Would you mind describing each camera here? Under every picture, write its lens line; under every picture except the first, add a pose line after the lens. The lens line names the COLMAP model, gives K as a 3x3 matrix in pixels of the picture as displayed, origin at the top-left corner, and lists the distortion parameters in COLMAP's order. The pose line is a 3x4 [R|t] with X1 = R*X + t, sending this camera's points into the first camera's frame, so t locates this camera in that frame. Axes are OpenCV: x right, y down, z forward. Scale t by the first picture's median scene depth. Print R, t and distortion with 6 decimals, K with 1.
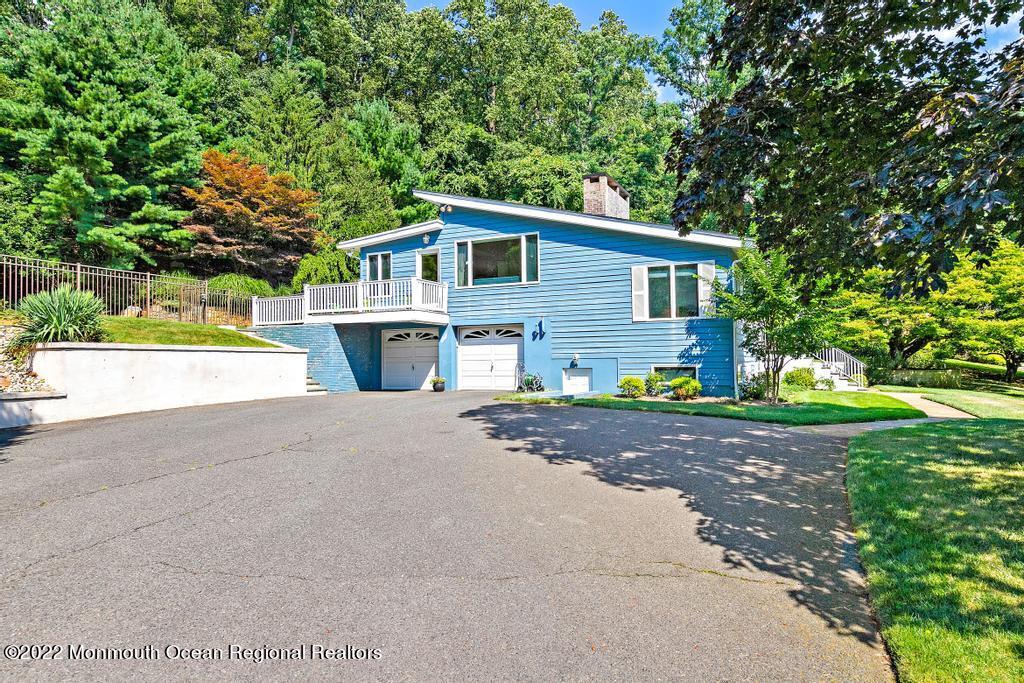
lens RADIAL K [[621.3, 0, 512.0], [0, 621.3, 341.5], [0, 0, 1]] dist [0.001789, 0.000179]
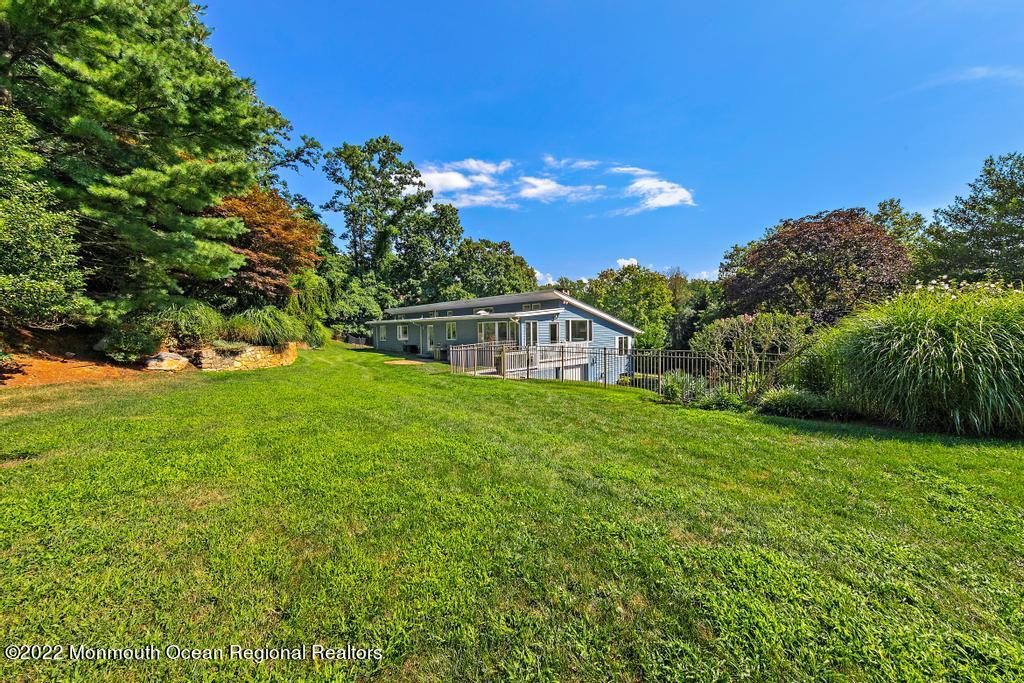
lens RADIAL K [[351.8, 0, 512.0], [0, 351.8, 341.5], [0, 0, 1]] dist [-0.000556, 0.000026]
pose [[0.378039, -0.032648, 0.925214, -1.204624], [-0.016821, 0.998971, 0.042124, -0.135956], [-0.925637, -0.031487, 0.377100, 0.741616]]
